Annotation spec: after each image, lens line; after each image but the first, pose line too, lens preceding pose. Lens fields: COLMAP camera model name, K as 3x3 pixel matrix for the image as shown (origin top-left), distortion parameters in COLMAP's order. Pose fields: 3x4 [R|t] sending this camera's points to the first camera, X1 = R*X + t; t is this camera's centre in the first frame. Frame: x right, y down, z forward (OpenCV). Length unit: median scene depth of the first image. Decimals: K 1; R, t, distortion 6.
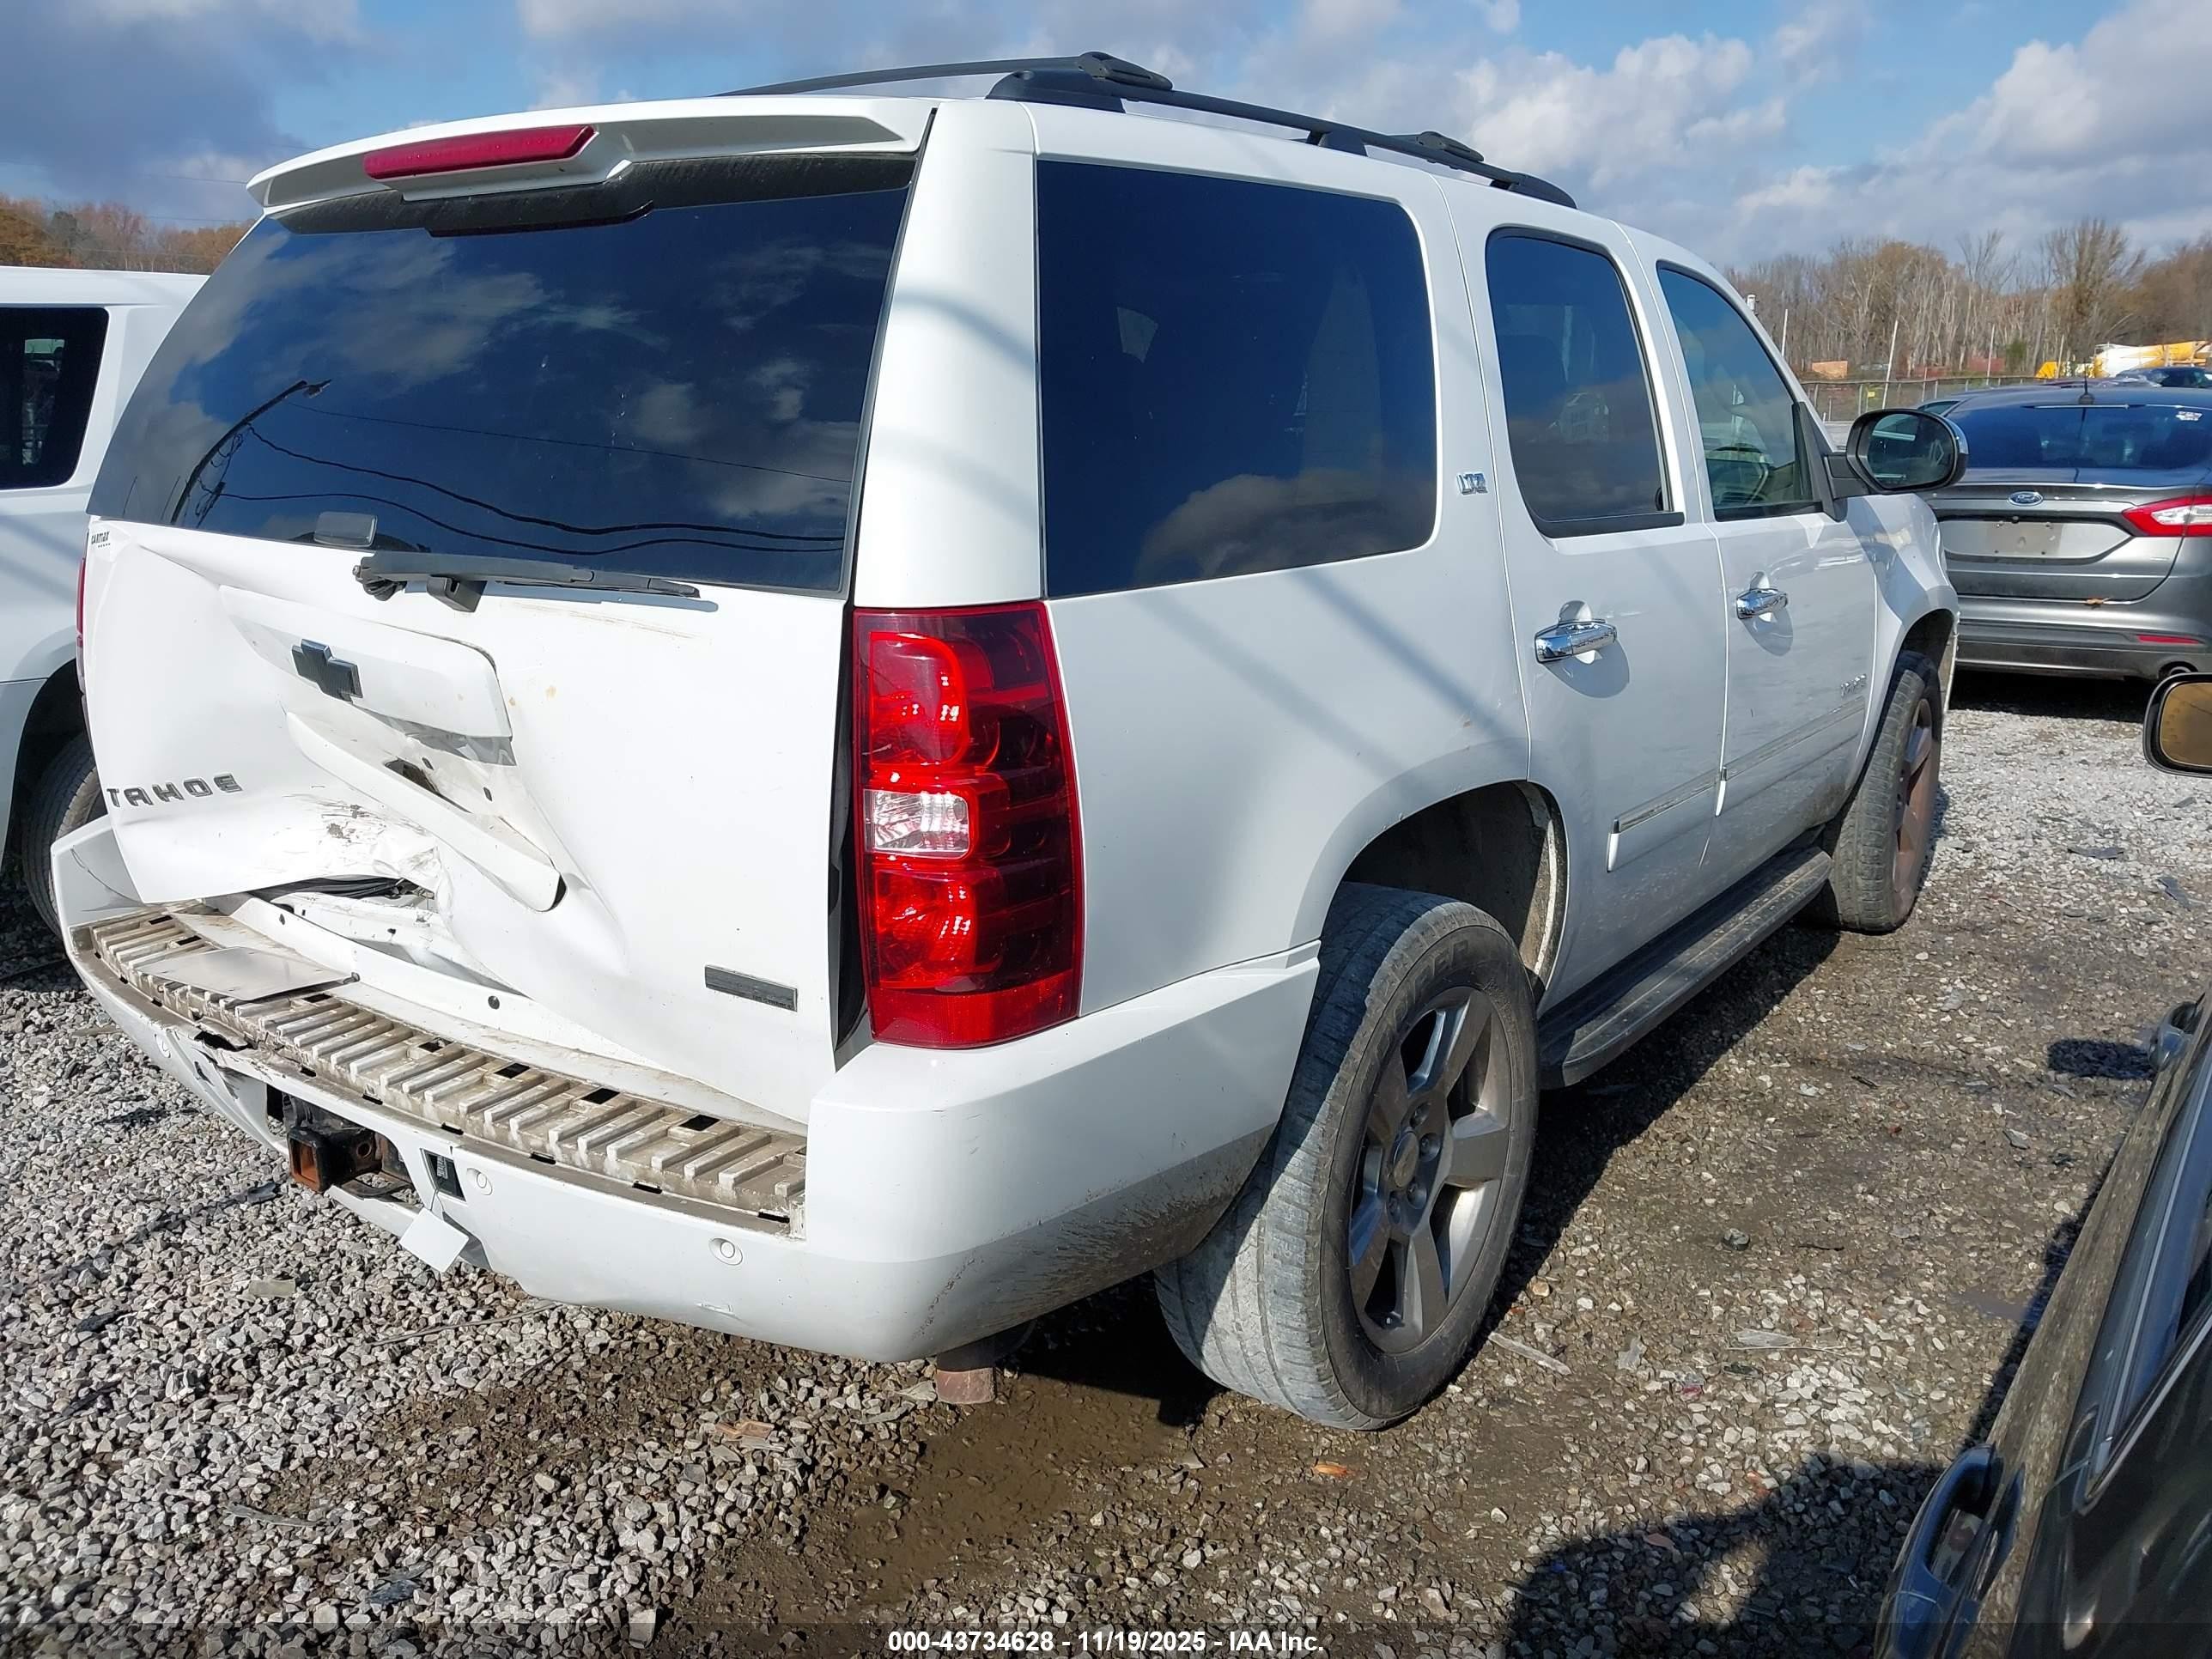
lens RADIAL K [[1793.9, 0, 1120.0], [0, 1793.9, 828.4], [0, 0, 1]] dist [-0.007062, -0.006900]
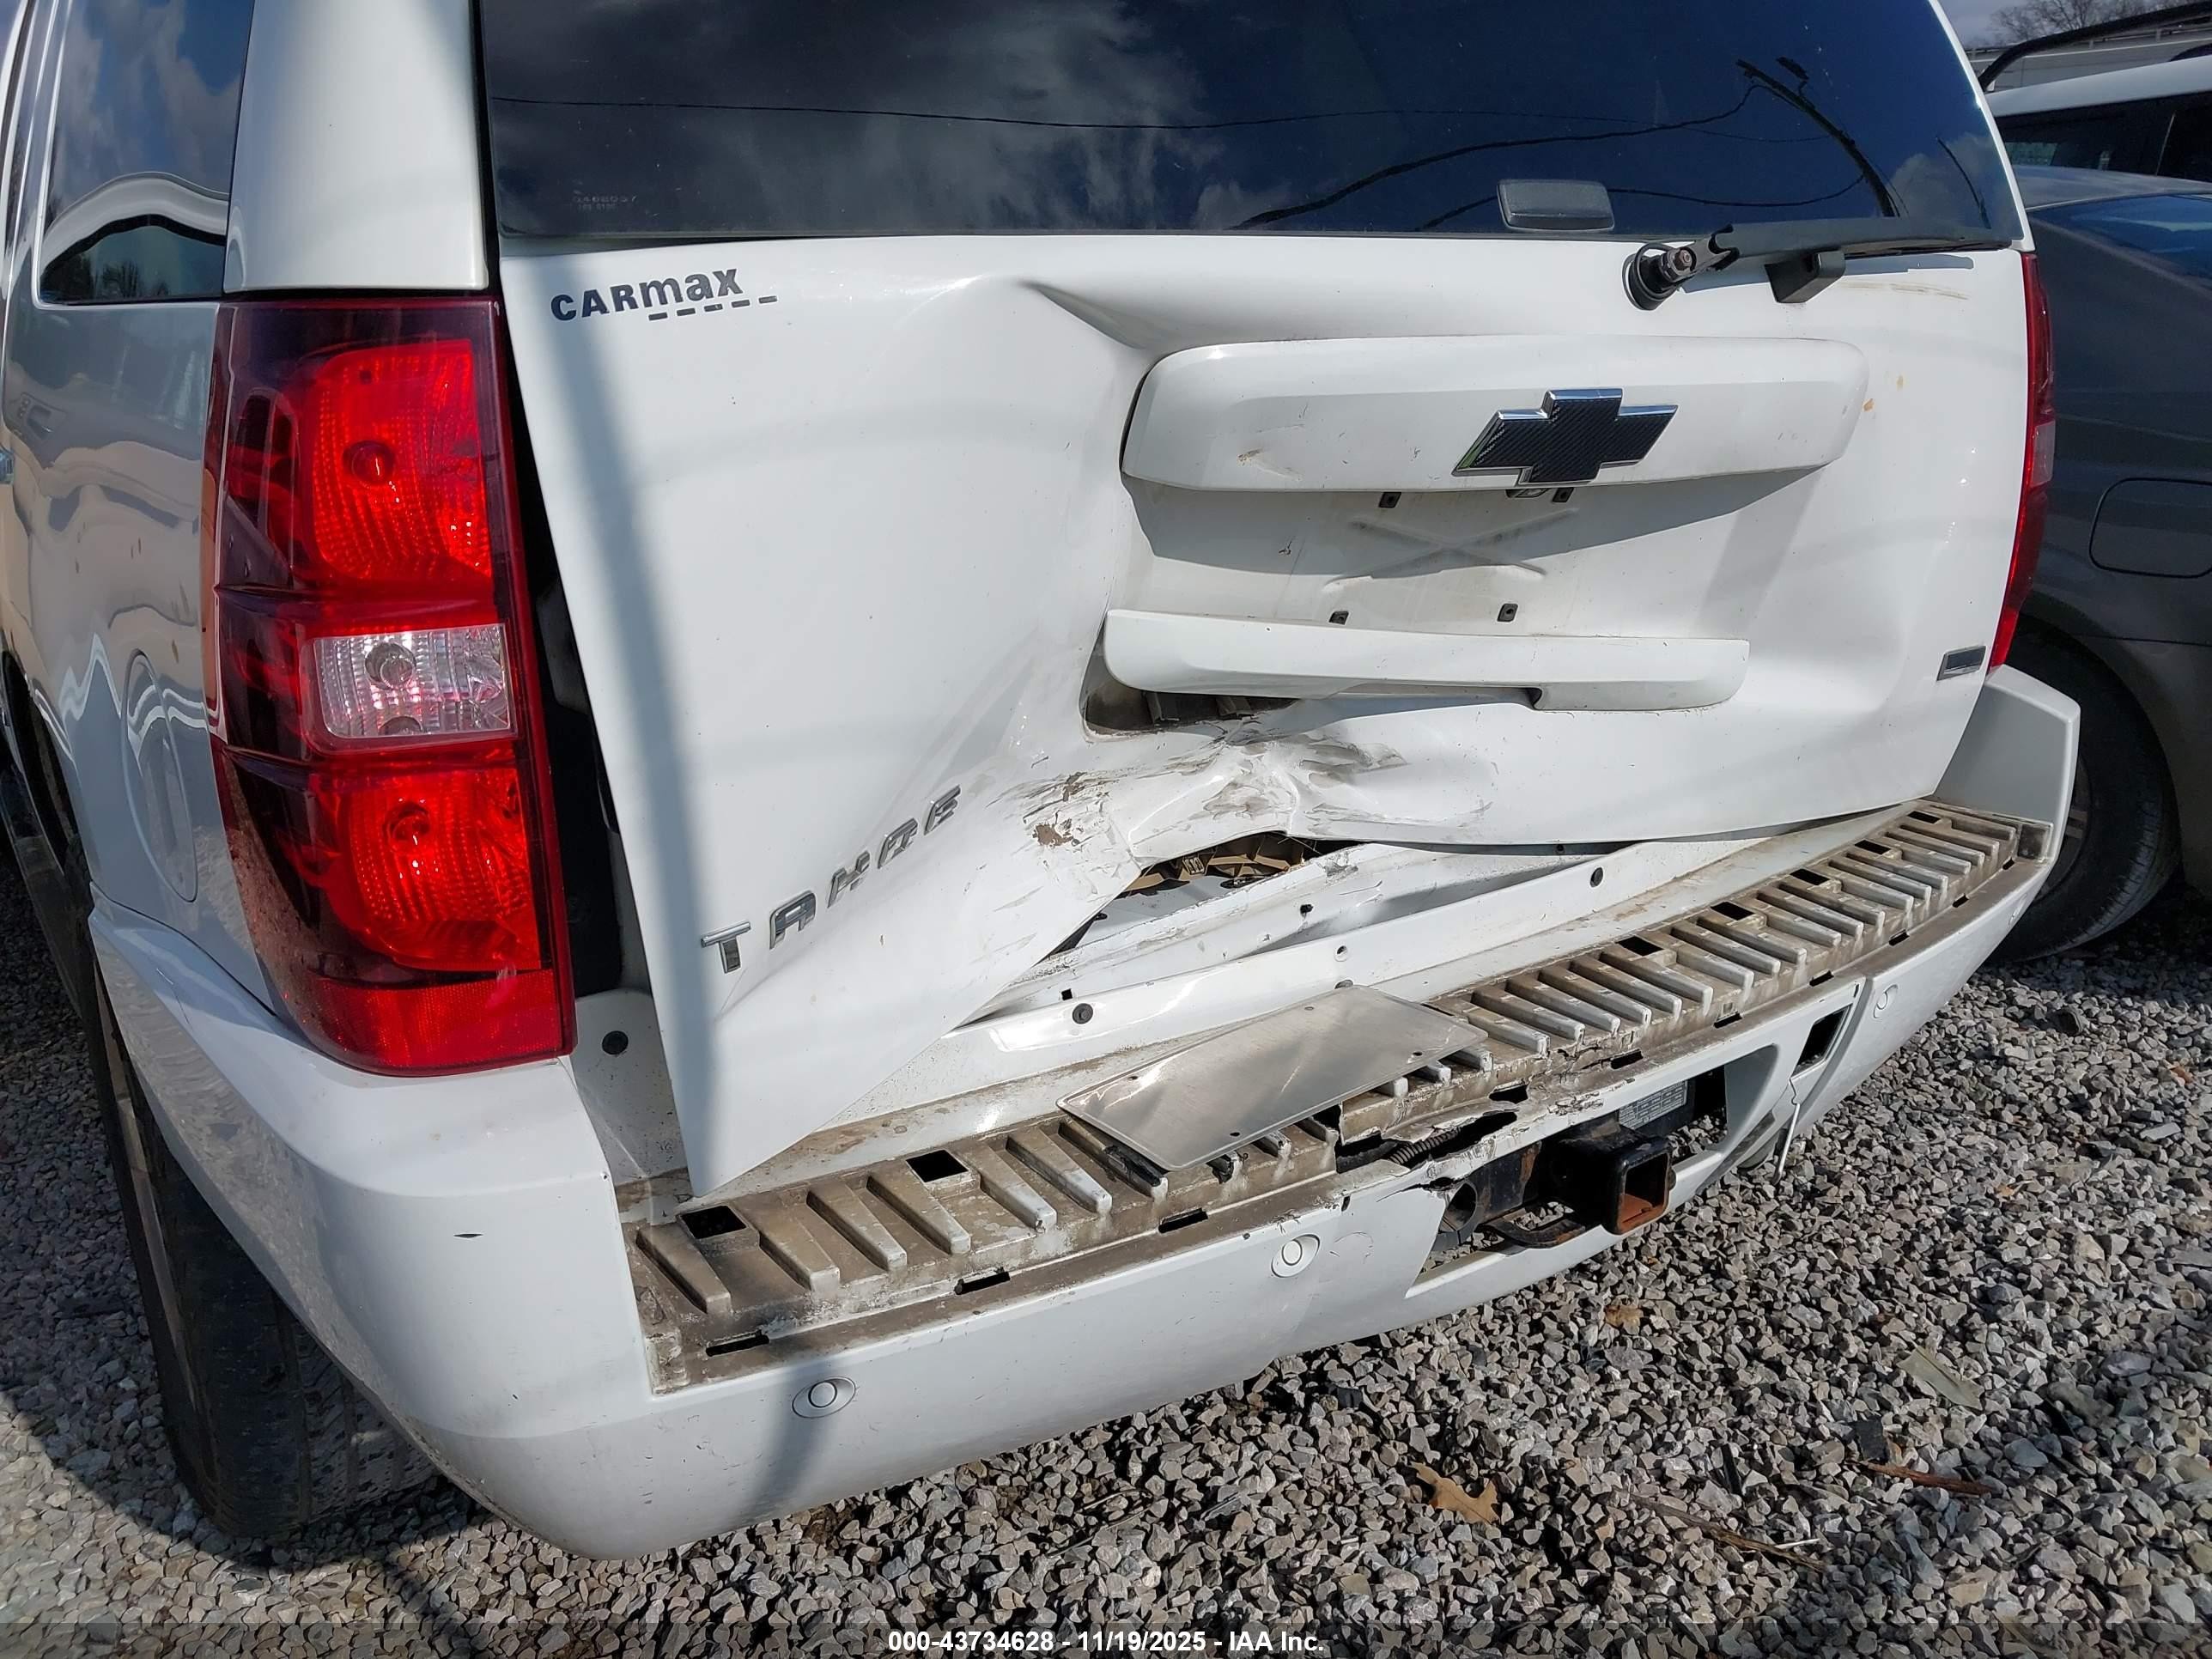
lens RADIAL K [[1725.1, 0, 1106.0], [0, 1725.1, 829.5], [0, 0, 1]] dist [0.048352, -0.073709]
pose [[0.326419, -0.289694, 0.899738, -1.152332], [0.253279, 0.943874, 0.212017, -0.136475], [-0.910659, 0.158678, 0.381472, 0.997486]]
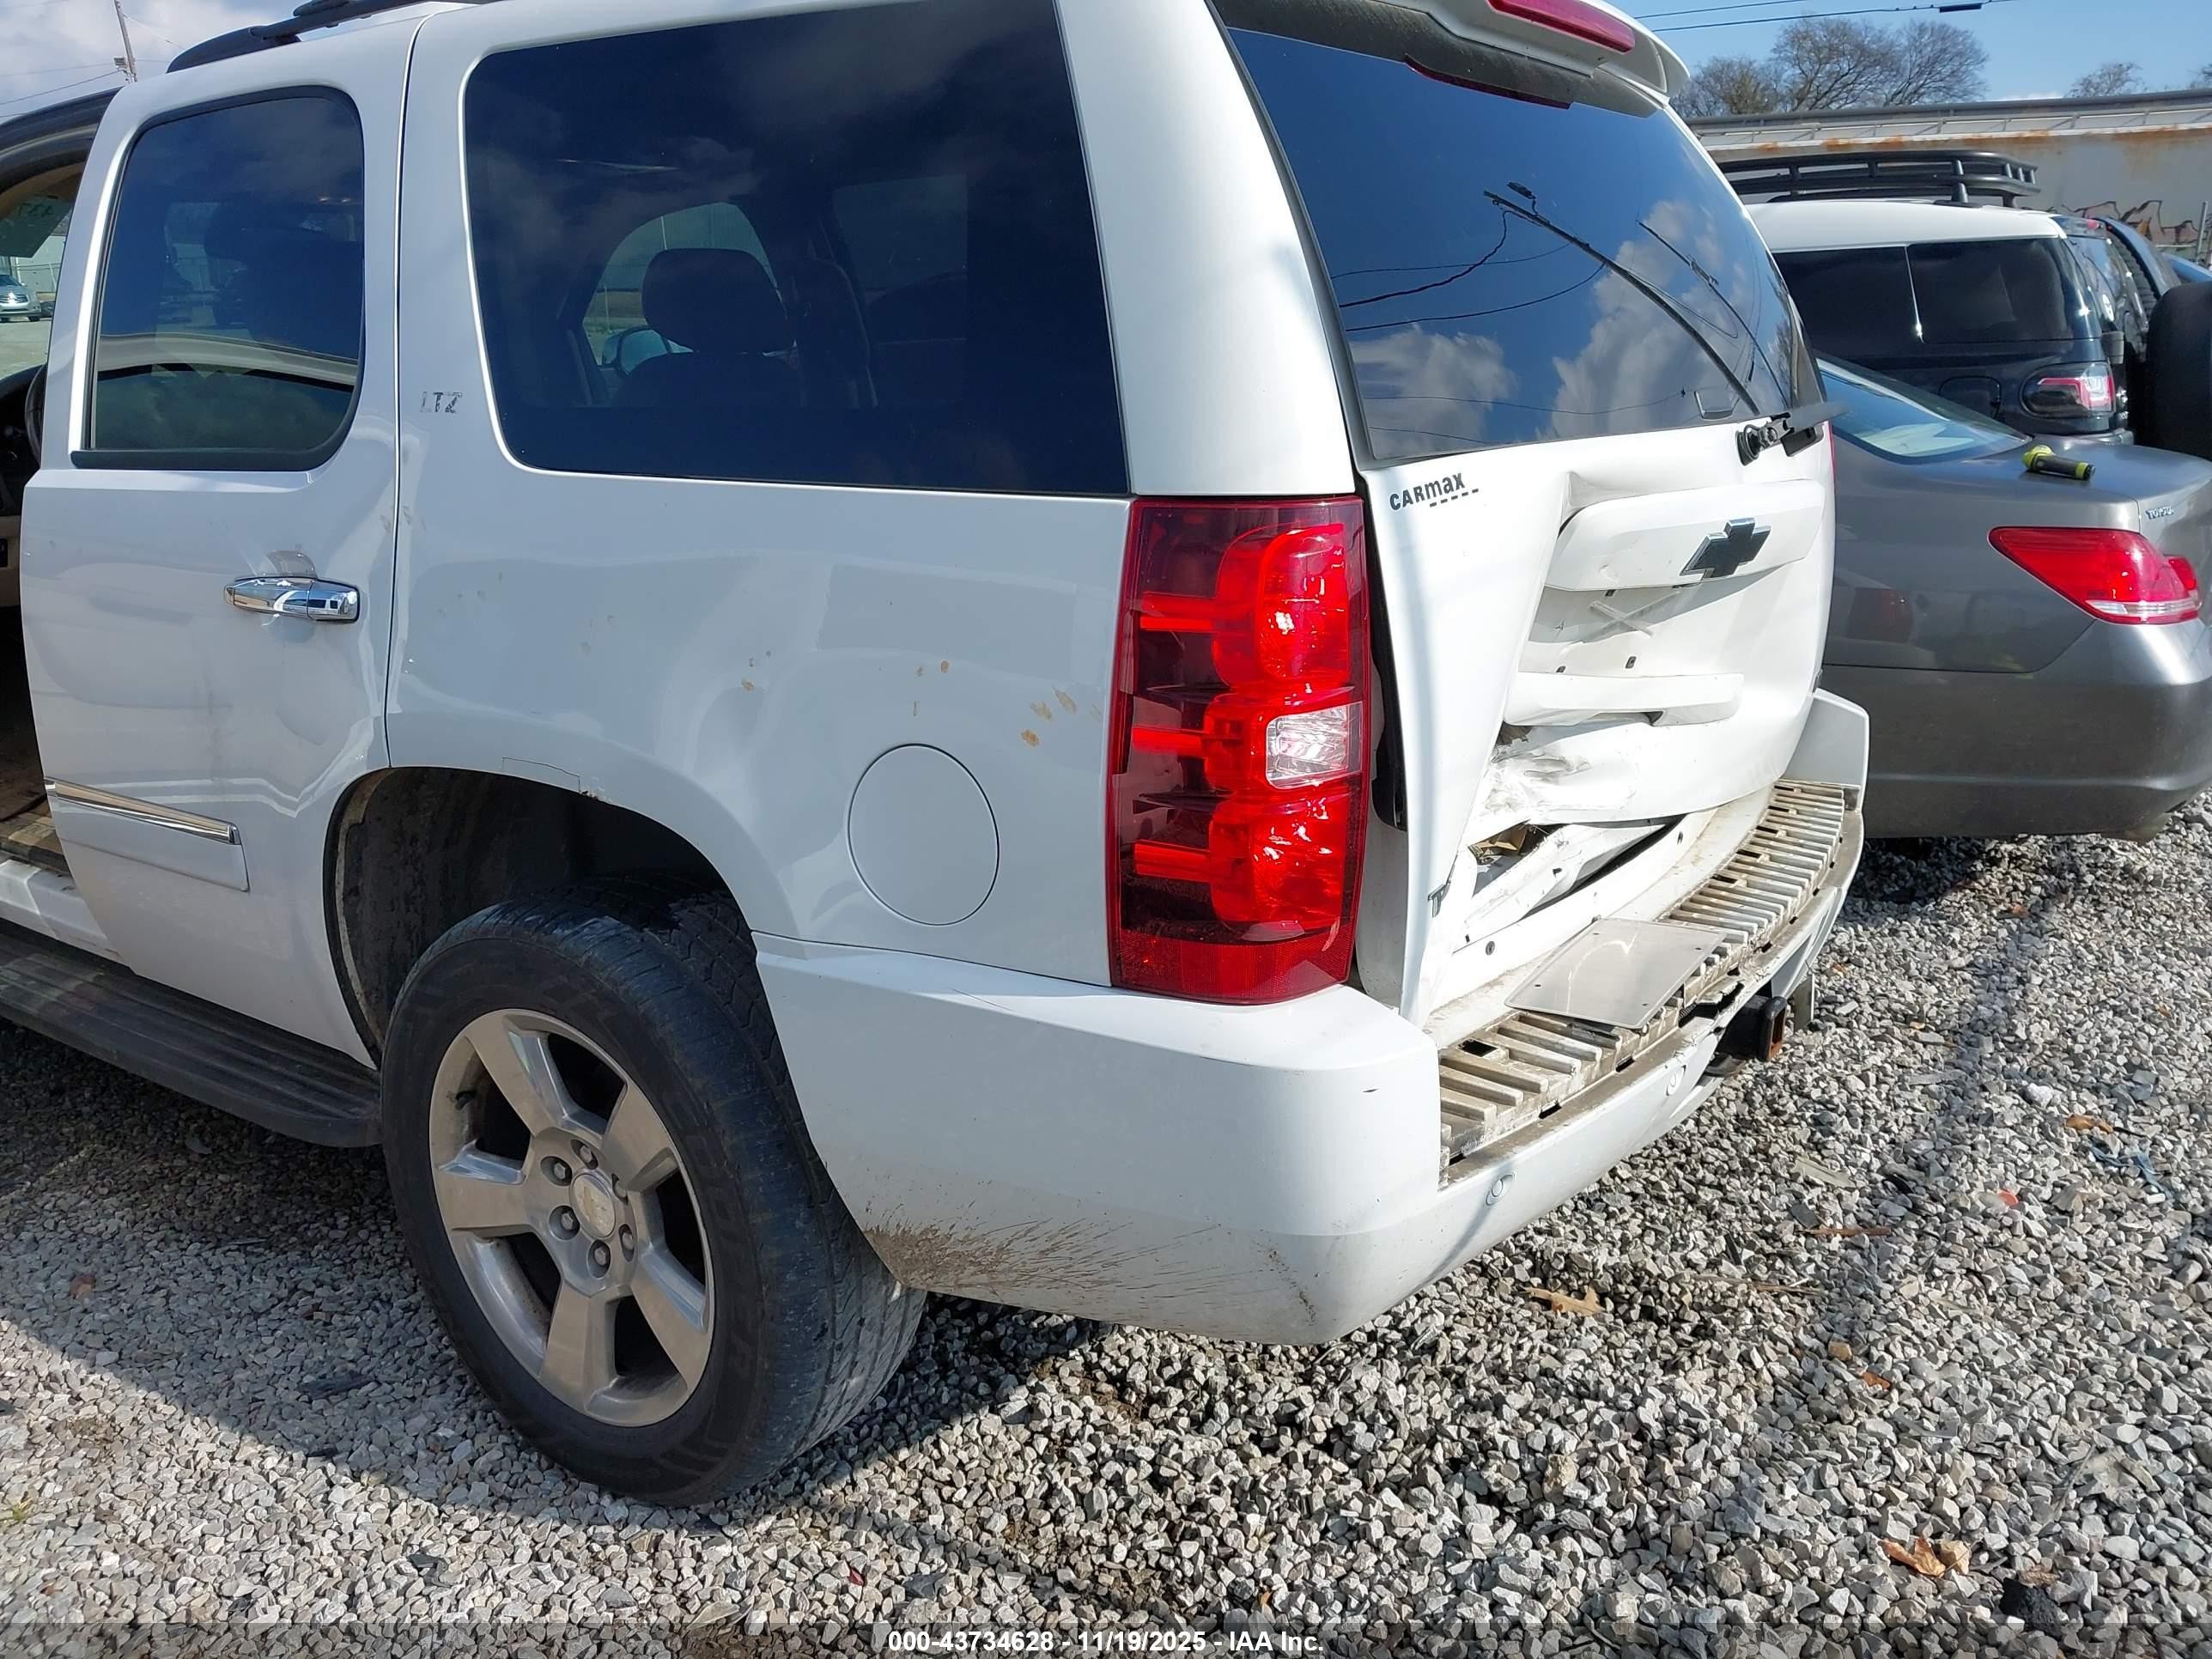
lens RADIAL K [[1776.3, 0, 1106.0], [0, 1776.3, 829.5], [0, 0, 1]] dist [0.041893, -0.111306]
pose [[-0.015785, -0.272584, 0.962003, -1.512928], [0.253258, 0.929658, 0.267574, -0.312303], [-0.967270, 0.247858, 0.054359, 1.399959]]
